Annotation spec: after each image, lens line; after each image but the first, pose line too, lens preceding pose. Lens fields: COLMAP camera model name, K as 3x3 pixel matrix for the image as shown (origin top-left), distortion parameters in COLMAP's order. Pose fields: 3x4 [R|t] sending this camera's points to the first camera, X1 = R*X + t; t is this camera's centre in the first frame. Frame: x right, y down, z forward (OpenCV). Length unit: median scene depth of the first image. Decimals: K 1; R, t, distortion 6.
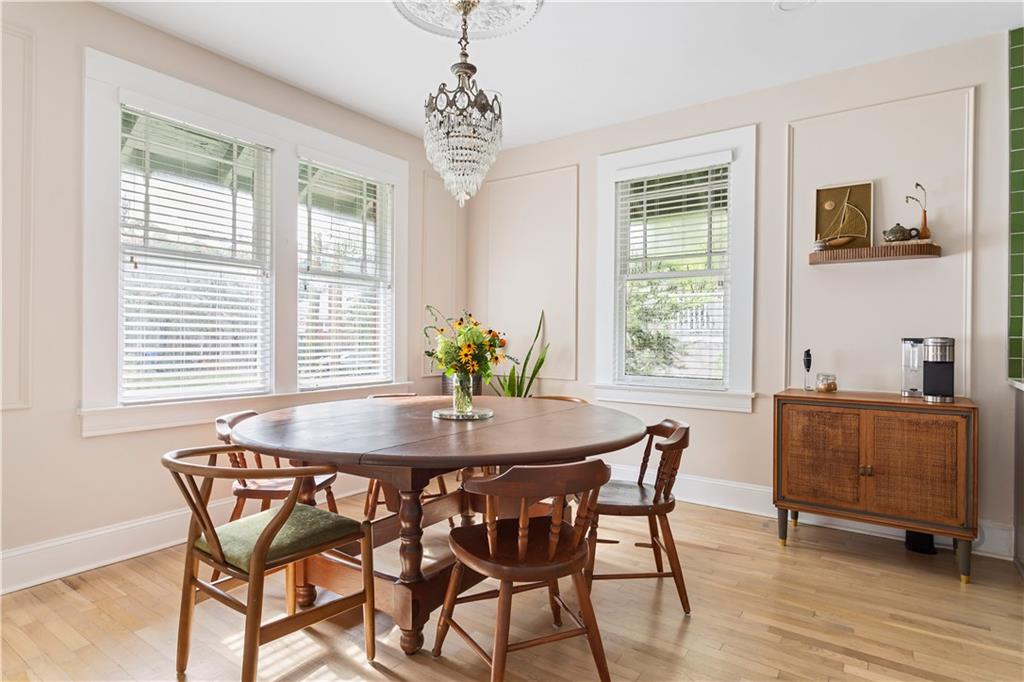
lens RADIAL K [[561.6, 0, 514.5], [0, 561.6, 344.1], [0, 0, 1]] dist [-0.011321, 0.005537]
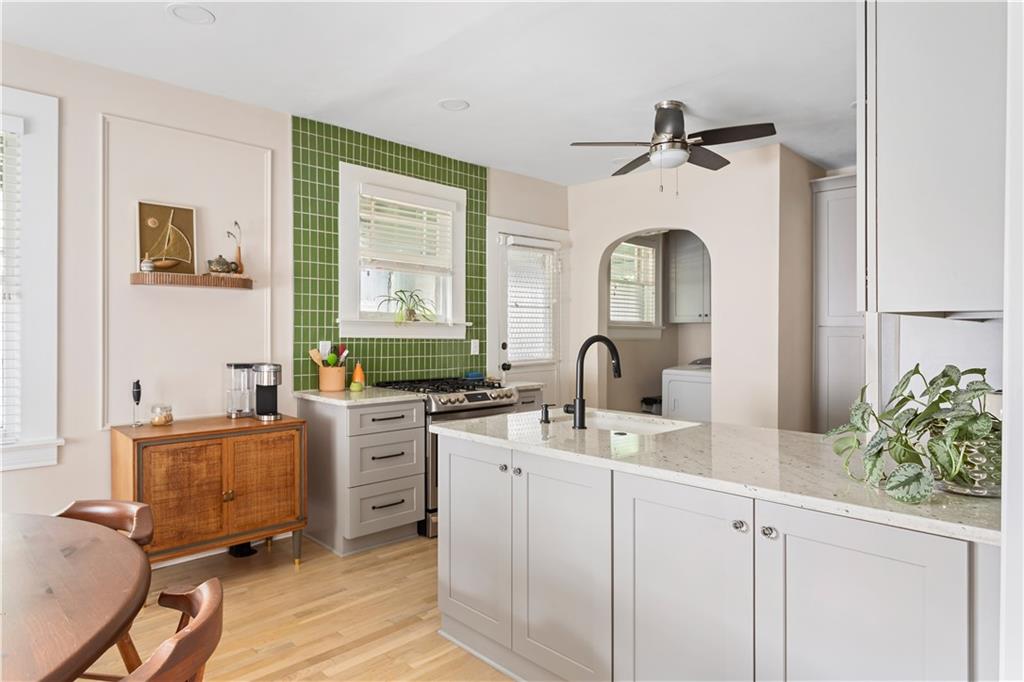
lens RADIAL K [[575.3, 0, 536.9], [0, 575.3, 339.9], [0, 0, 1]] dist [-0.007762, 0.001482]
pose [[0.170720, -0.015045, 0.985205, -0.306420], [0.005081, 0.999884, 0.014388, -0.073568], [-0.985307, 0.002550, 0.170776, 0.243403]]
